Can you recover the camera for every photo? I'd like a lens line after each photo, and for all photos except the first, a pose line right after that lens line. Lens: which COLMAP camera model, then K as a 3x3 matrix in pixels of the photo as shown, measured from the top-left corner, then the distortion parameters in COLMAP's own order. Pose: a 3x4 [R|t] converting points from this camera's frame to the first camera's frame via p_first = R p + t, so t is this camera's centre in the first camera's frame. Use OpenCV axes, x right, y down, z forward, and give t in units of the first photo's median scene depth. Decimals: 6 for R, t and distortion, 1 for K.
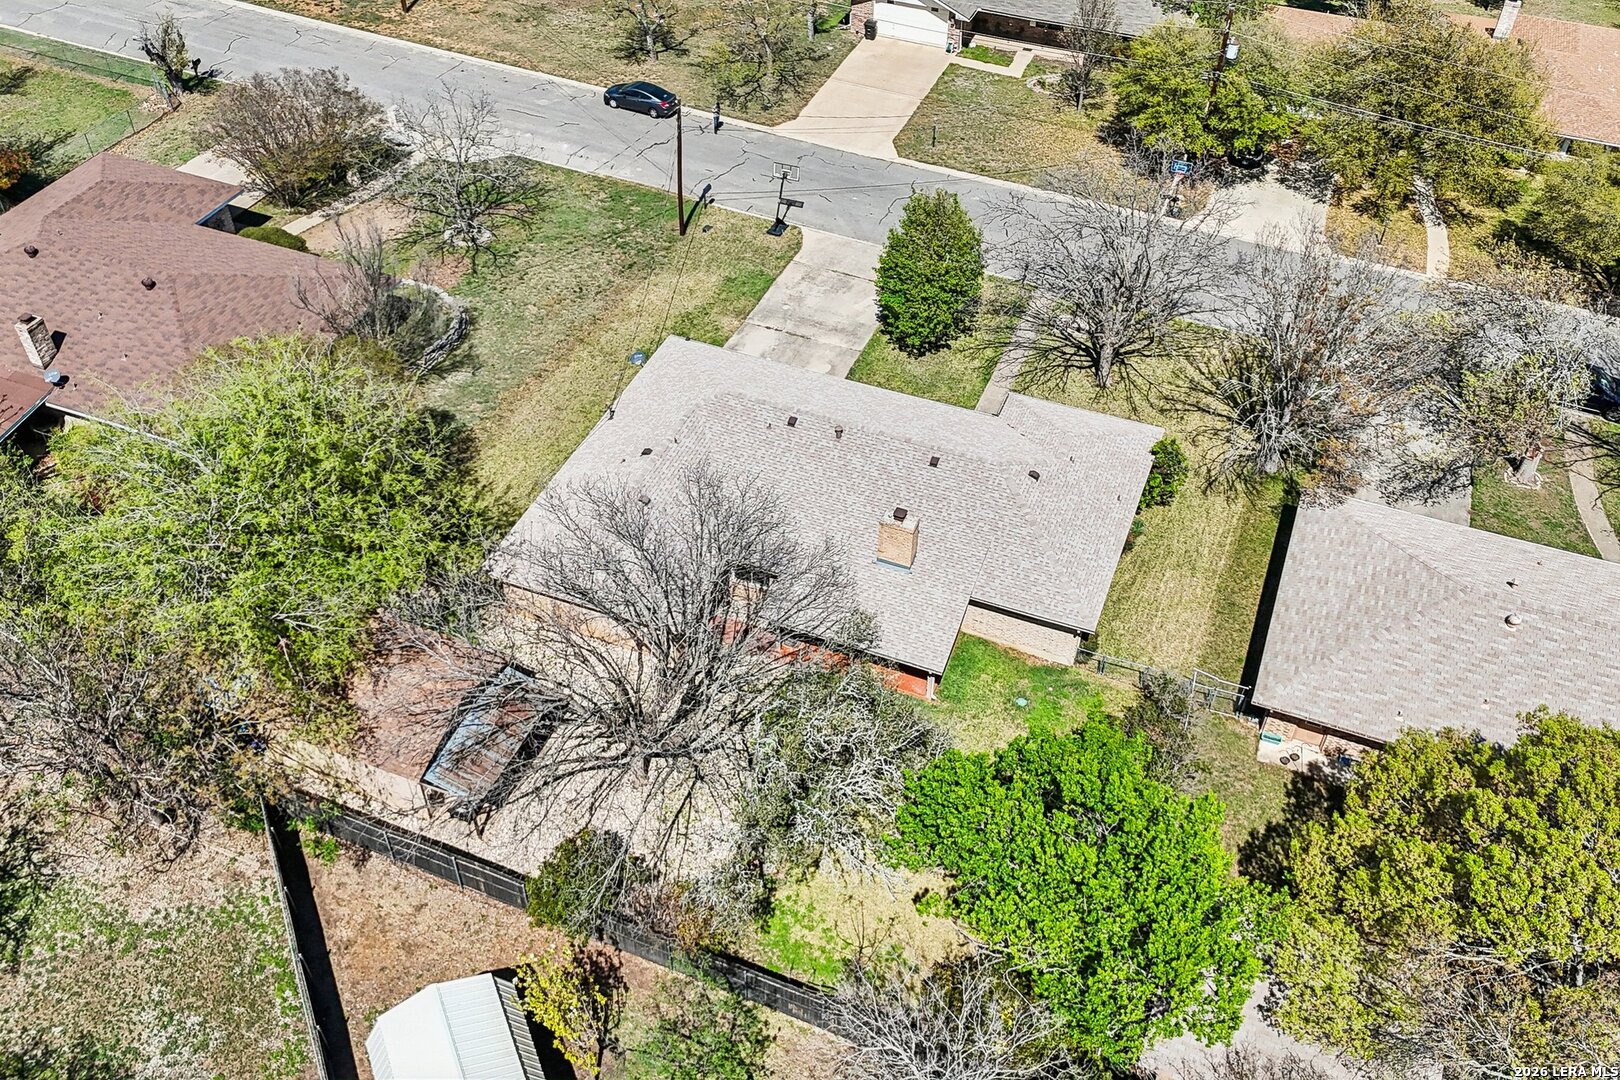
lens RADIAL K [[1401.6, 0, 810.0], [0, 1401.6, 540.0], [0, 0, 1]] dist [0.038389, -0.020826]
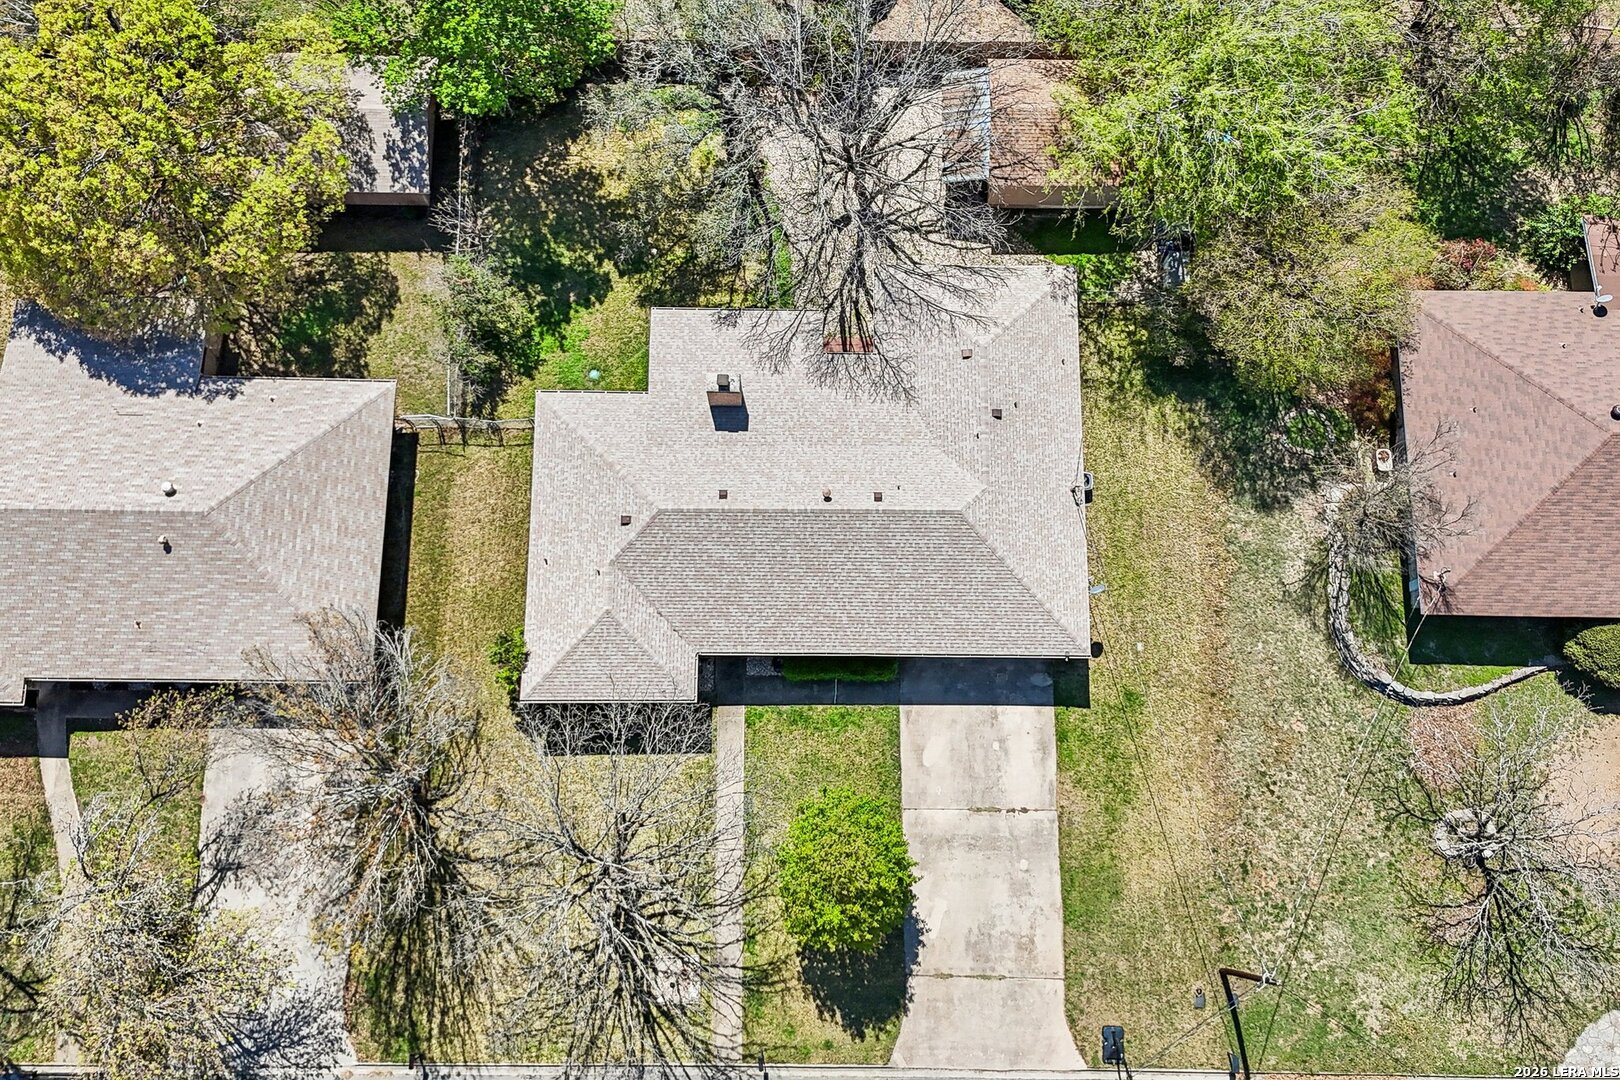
lens RADIAL K [[1401.9, 0, 810.0], [0, 1401.9, 540.0], [0, 0, 1]] dist [0.074595, -0.120554]
pose [[-0.930350, 0.350135, -0.108875, 0.111434], [-0.274795, -0.469195, 0.839252, -0.677281], [0.242768, 0.810717, 0.532731, 0.374393]]
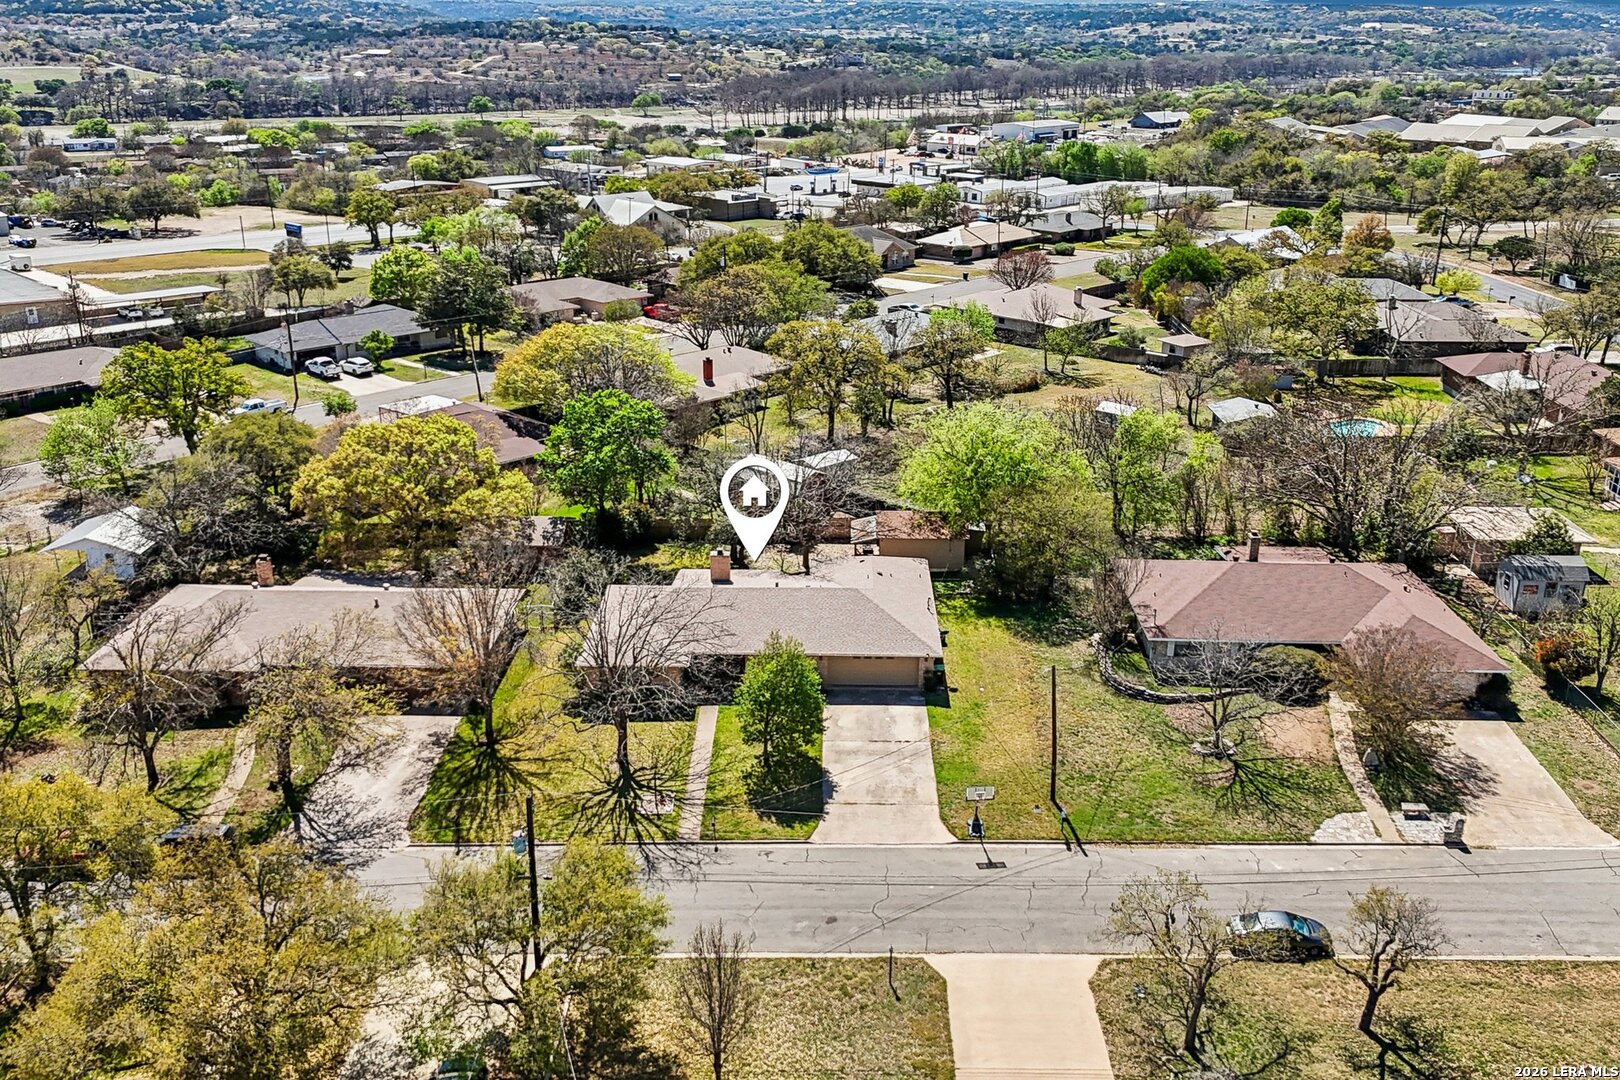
lens RADIAL K [[1401.9, 0, 810.0], [0, 1401.9, 540.0], [0, 0, 1]] dist [0.074595, -0.120554]
pose [[-0.935887, 0.099765, -0.337878, 0.397298], [-0.261546, 0.445779, 0.856081, -1.127404], [0.236026, 0.889566, -0.391105, 1.194269]]
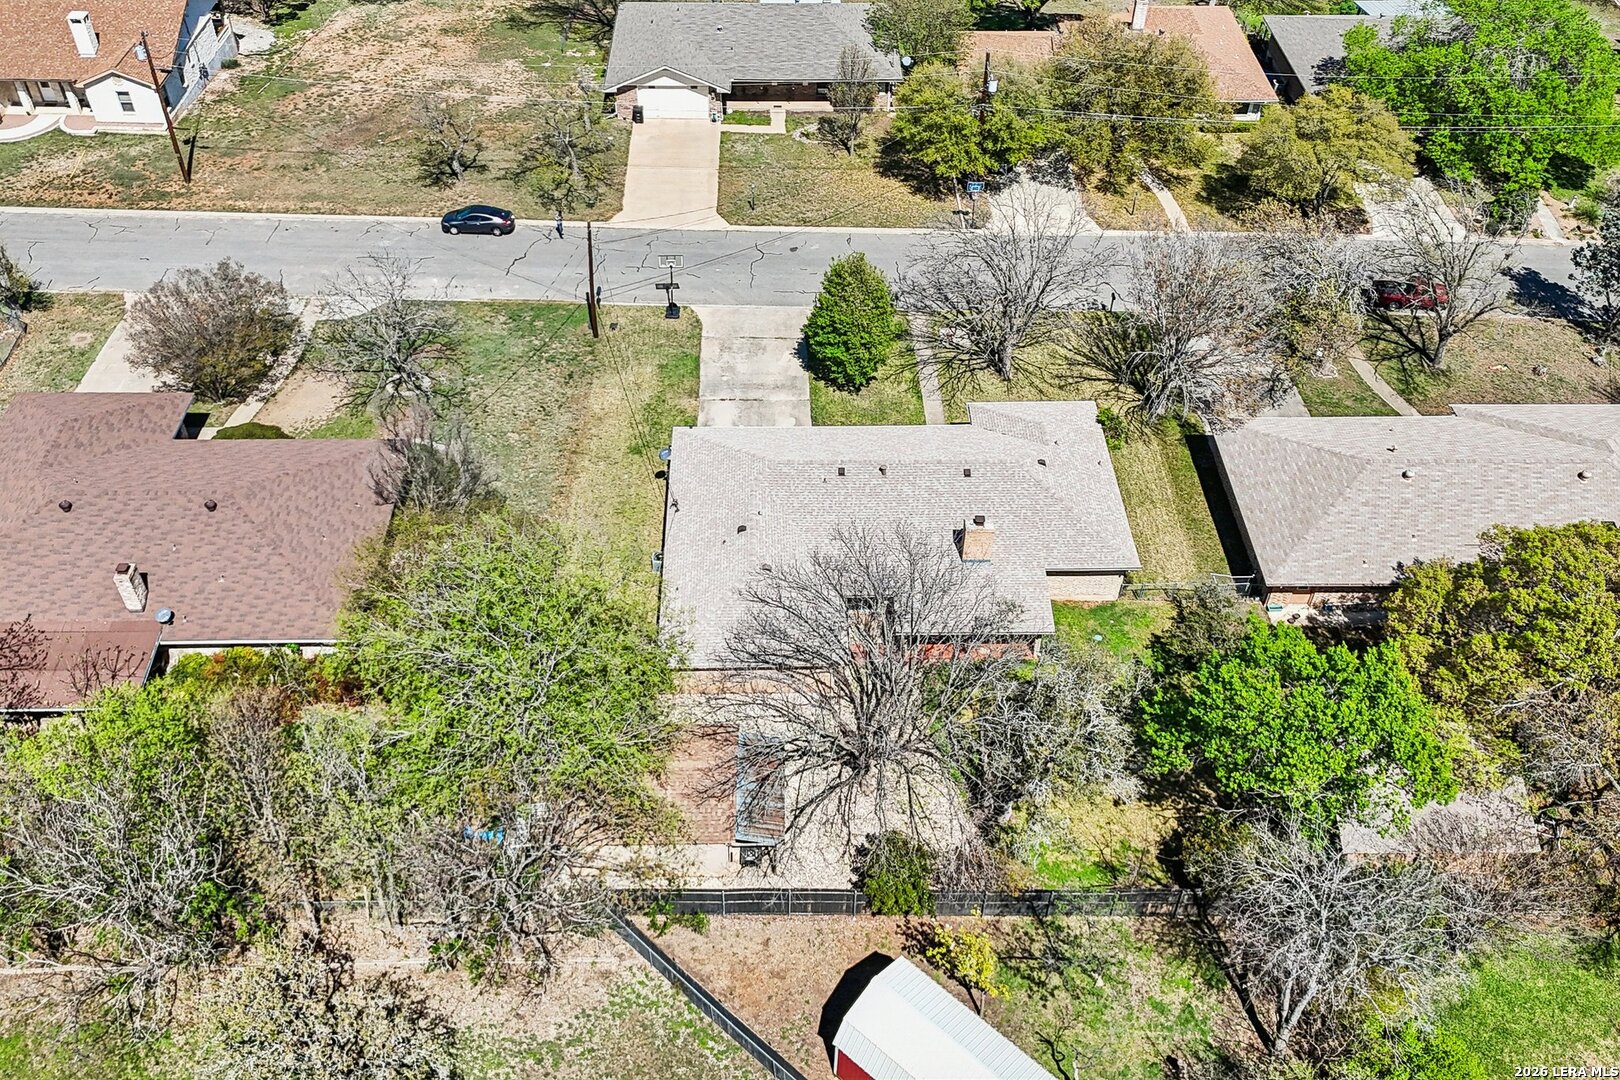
lens RADIAL K [[1401.9, 0, 810.0], [0, 1401.9, 540.0], [0, 0, 1]] dist [0.074595, -0.120554]
pose [[0.919296, -0.272126, 0.284327, -0.295938], [0.272010, 0.961433, 0.040704, -0.063709], [-0.284438, 0.039921, 0.957863, -0.100727]]
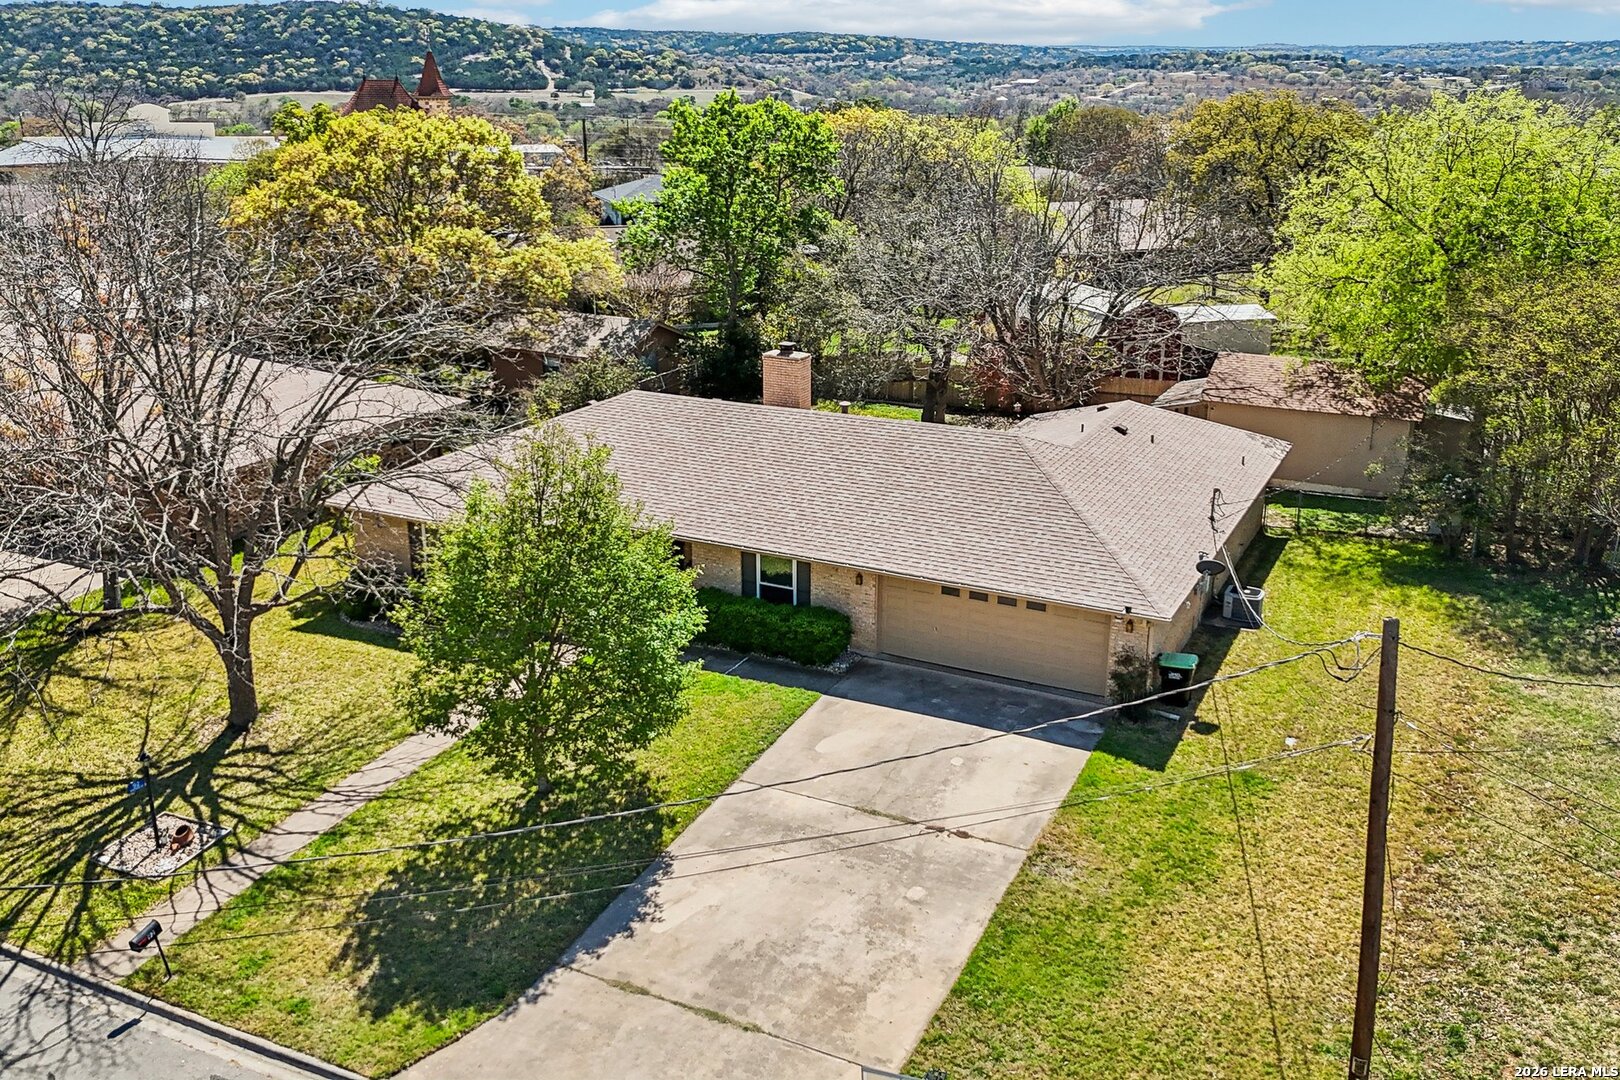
lens RADIAL K [[1401.6, 0, 810.0], [0, 1401.6, 540.0], [0, 0, 1]] dist [0.038389, -0.020826]
pose [[-0.996278, -0.048721, 0.071106, -0.010540], [0.041012, 0.457633, 0.888195, -0.494758], [-0.075814, 0.887805, -0.453931, 1.023033]]
